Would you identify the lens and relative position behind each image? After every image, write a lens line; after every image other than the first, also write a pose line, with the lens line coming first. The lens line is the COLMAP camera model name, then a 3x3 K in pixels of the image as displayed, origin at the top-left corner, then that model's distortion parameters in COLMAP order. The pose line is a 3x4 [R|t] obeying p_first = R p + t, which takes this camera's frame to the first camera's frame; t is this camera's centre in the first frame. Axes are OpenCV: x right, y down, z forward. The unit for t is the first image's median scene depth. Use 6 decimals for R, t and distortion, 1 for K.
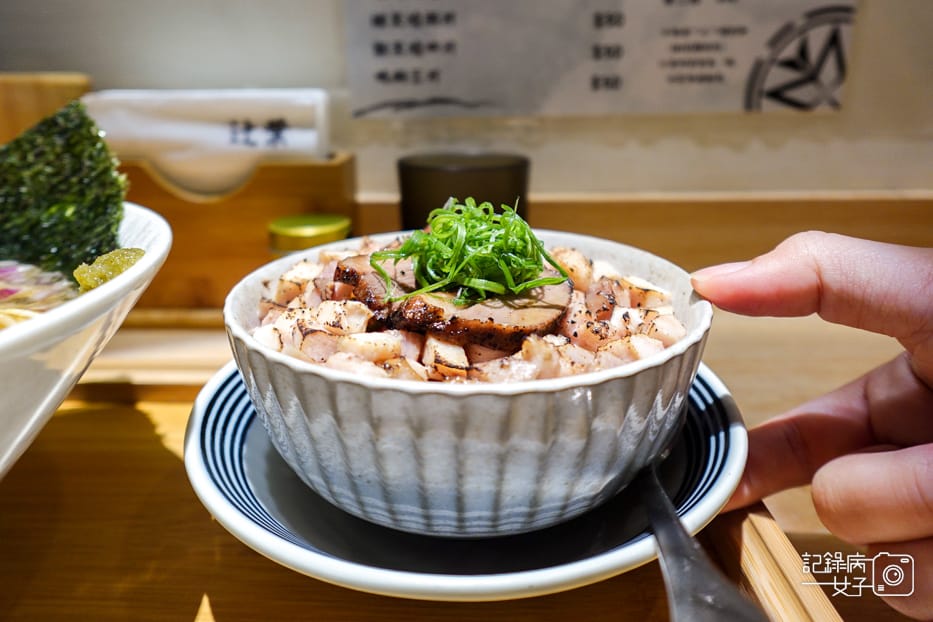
lens RADIAL K [[613.9, 0, 466.0], [0, 613.9, 281.1], [0, 0, 1]] dist [-0.005372, -0.001913]
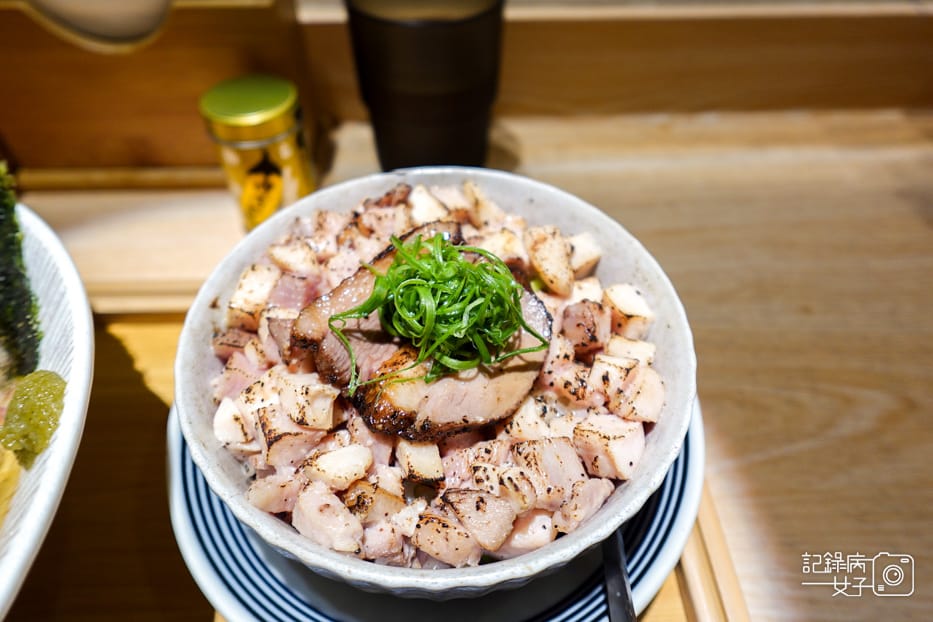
lens RADIAL K [[576.3, 0, 464.6], [0, 576.3, 287.0], [0, 0, 1]] dist [-0.001287, -0.002136]
pose [[0.998518, -0.029630, 0.045647, 0.002041], [0.003210, 0.869384, 0.494126, -0.239651], [-0.054326, -0.493247, 0.868191, 0.141766]]
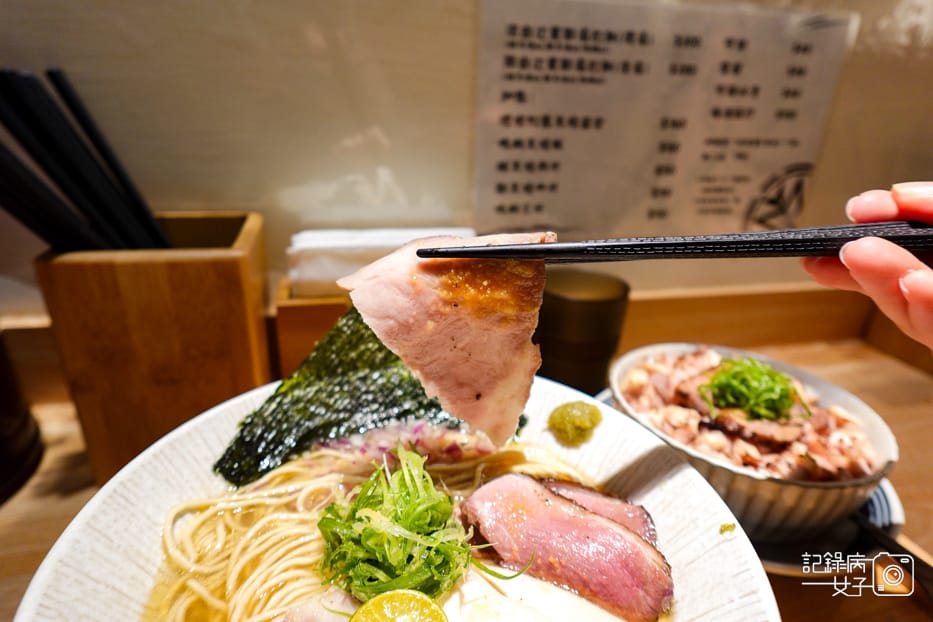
lens RADIAL K [[520.5, 0, 463.9], [0, 520.5, 313.7], [0, 0, 1]] dist [-0.006333, 0.000826]
pose [[0.969205, -0.051105, 0.240895, -0.548214], [0.029243, 0.995193, 0.093468, -0.255171], [-0.244514, -0.083546, 0.966040, -0.033994]]
